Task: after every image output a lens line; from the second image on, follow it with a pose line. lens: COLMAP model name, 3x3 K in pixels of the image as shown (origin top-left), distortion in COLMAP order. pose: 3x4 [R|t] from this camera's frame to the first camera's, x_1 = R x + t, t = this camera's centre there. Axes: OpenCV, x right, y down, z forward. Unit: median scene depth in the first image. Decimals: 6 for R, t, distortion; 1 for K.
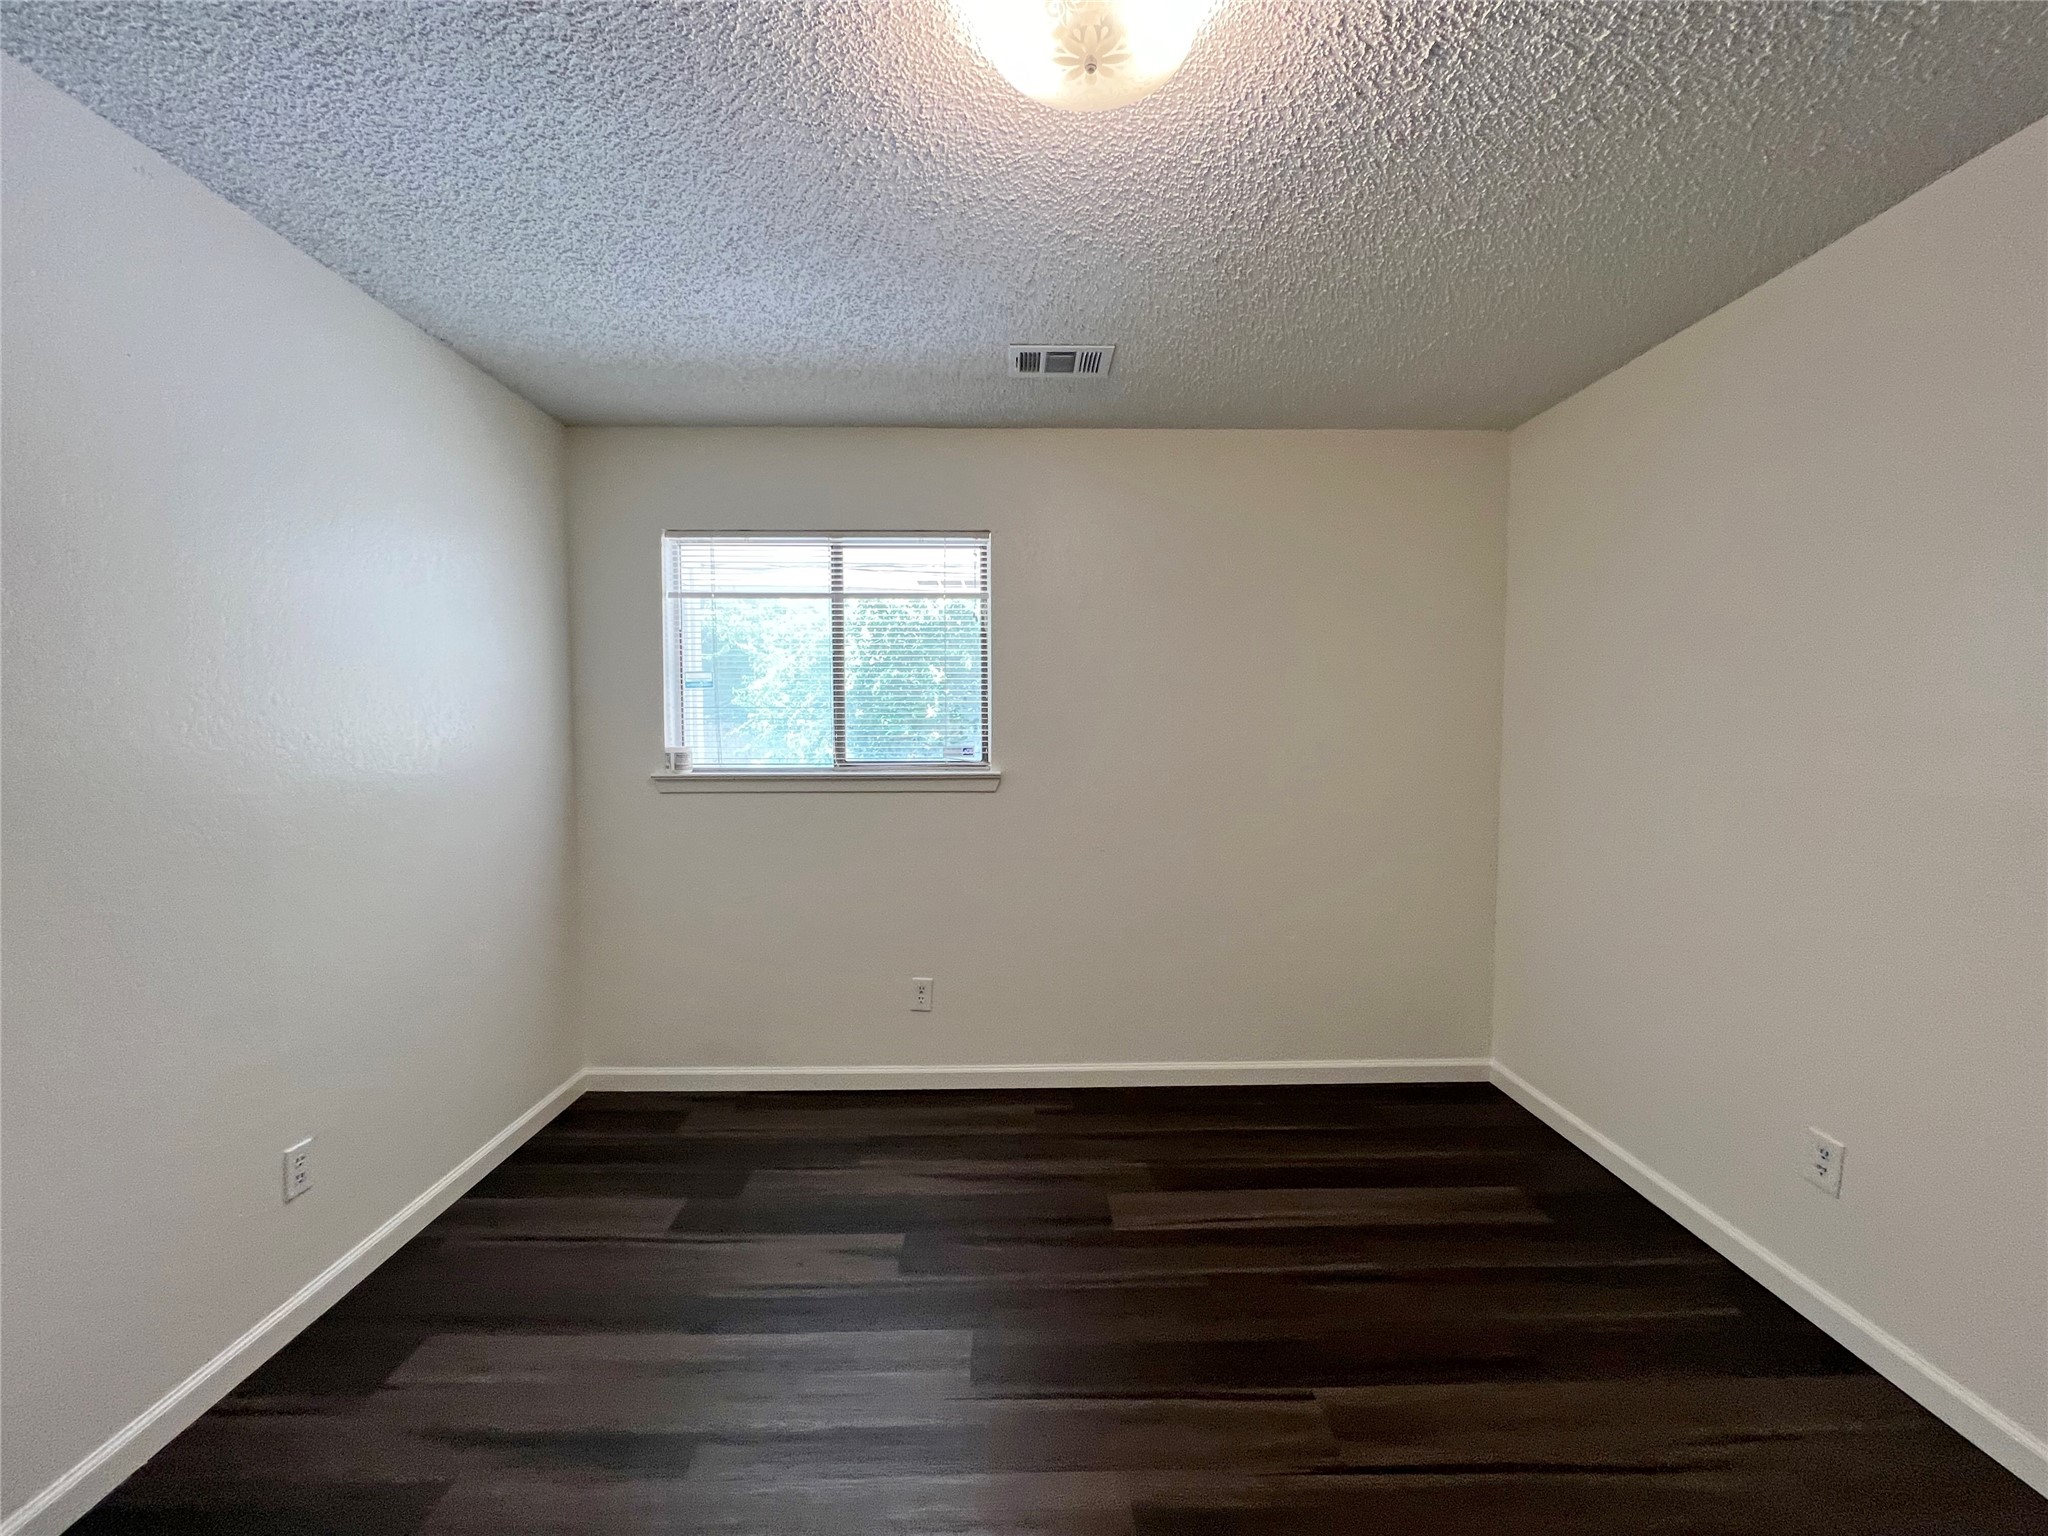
lens RADIAL K [[823.8, 0, 1023.5], [0, 823.8, 768.3], [0, 0, 1]] dist [-0.004239, 0.000700]
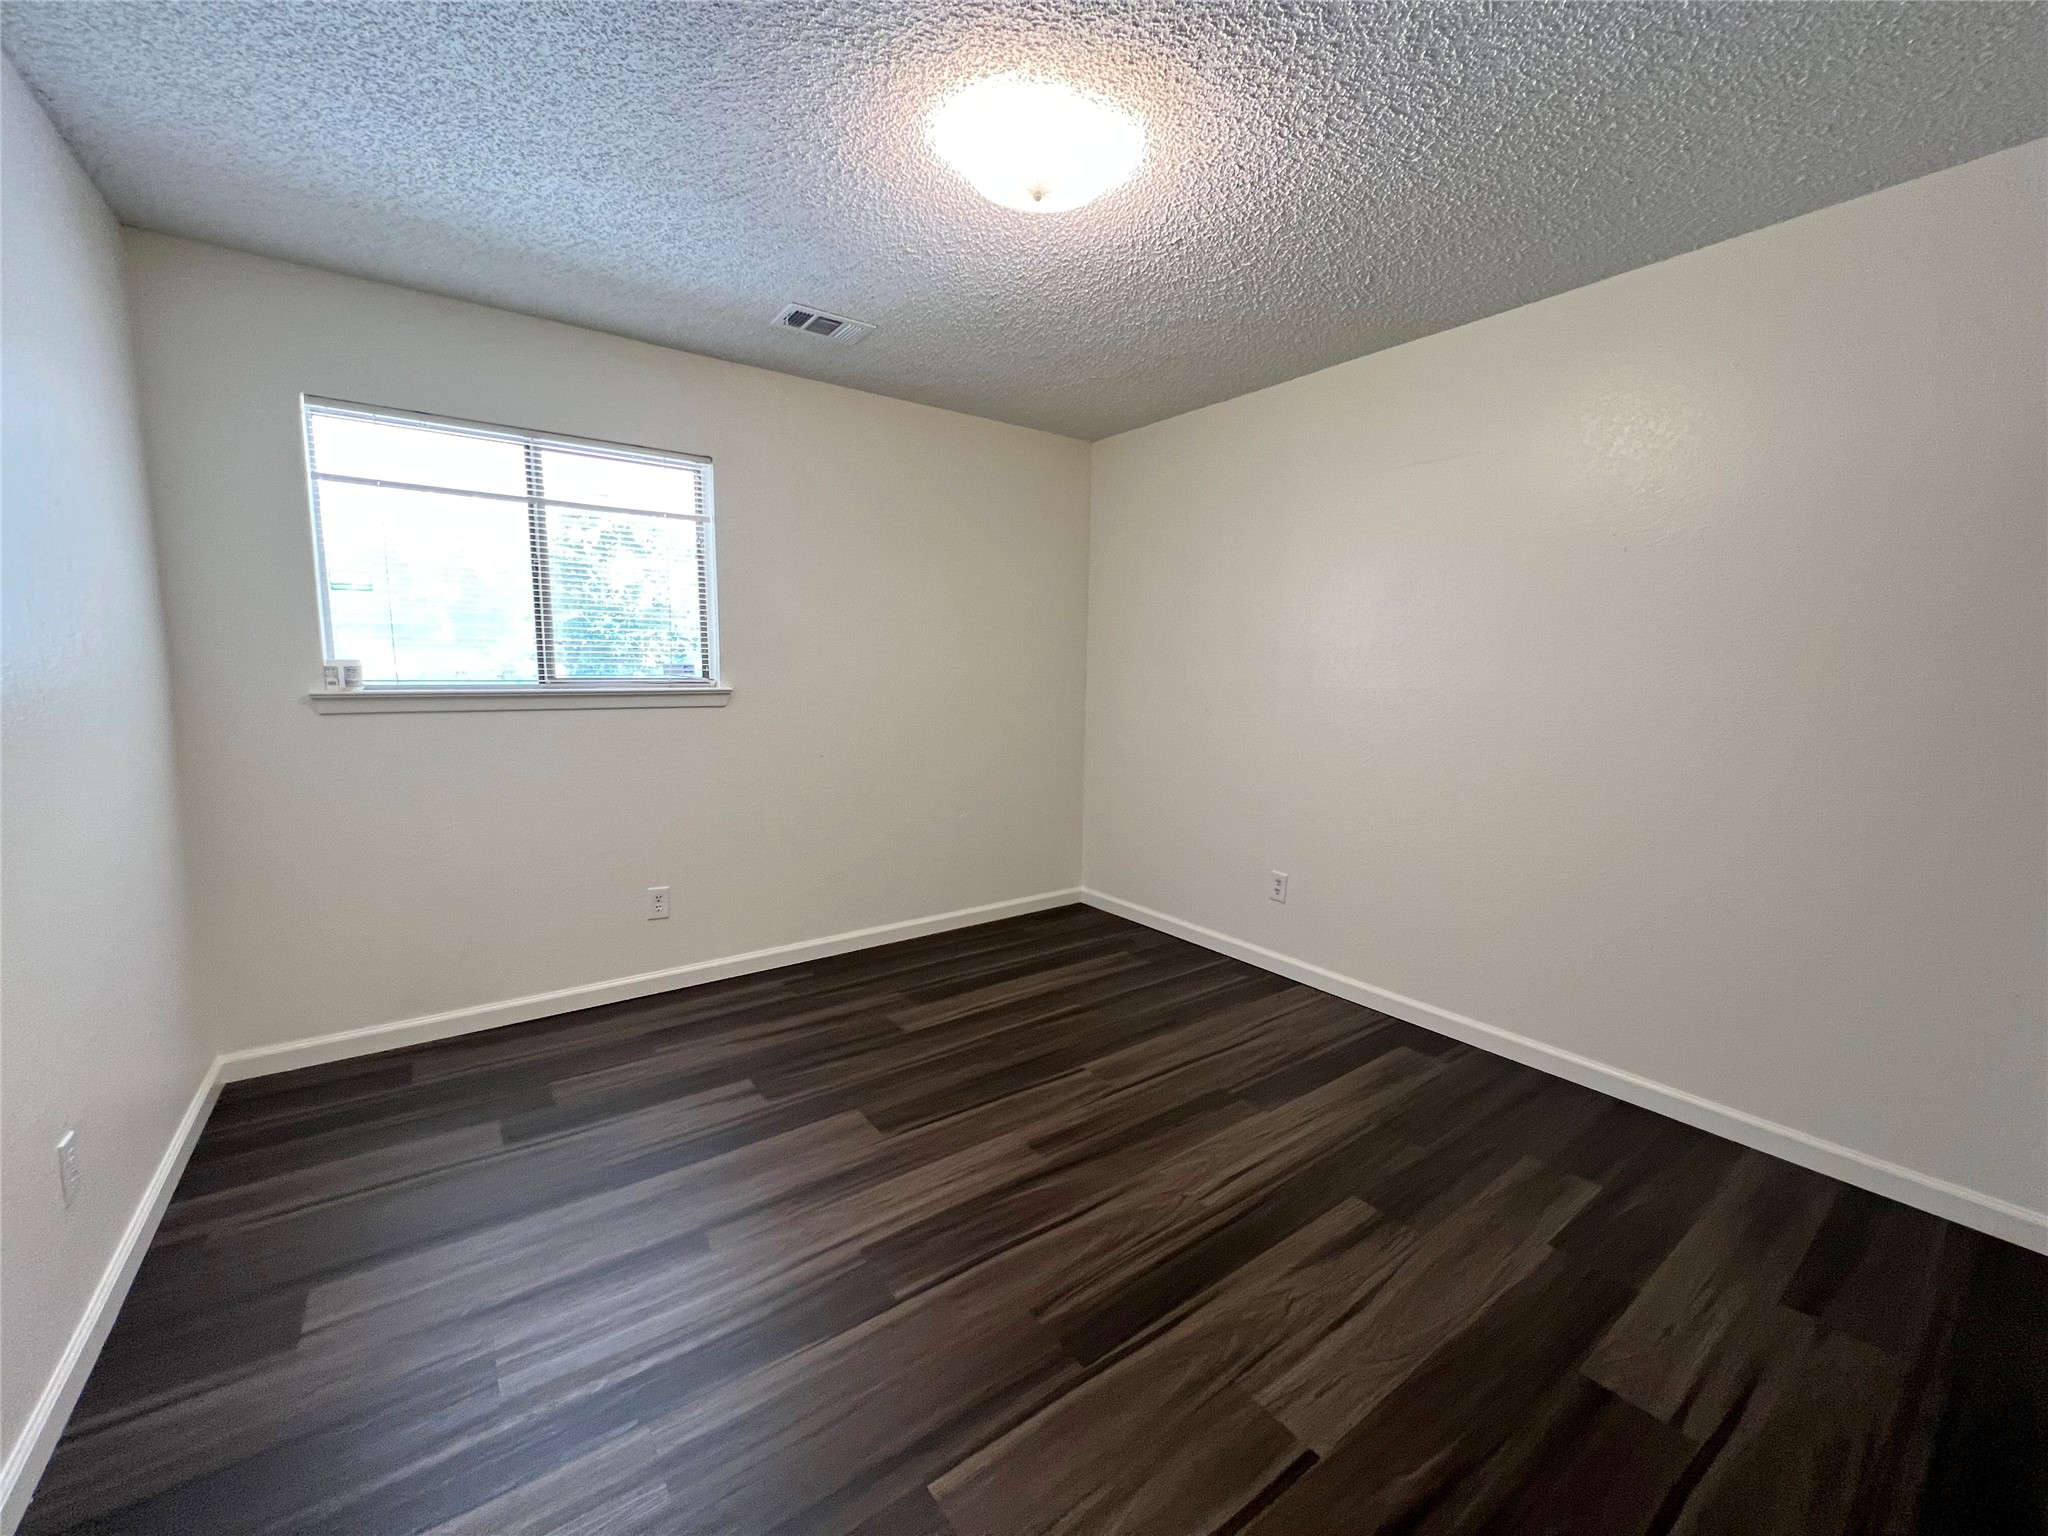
lens RADIAL K [[823.9, 0, 1027.5], [0, 823.9, 767.9], [0, 0, 1]] dist [0.000654, -0.000169]
pose [[0.812950, -0.060185, 0.579216, -0.348424], [0.014541, 0.996433, 0.083128, 0.025330], [-0.582153, -0.059157, 0.810925, -0.112155]]
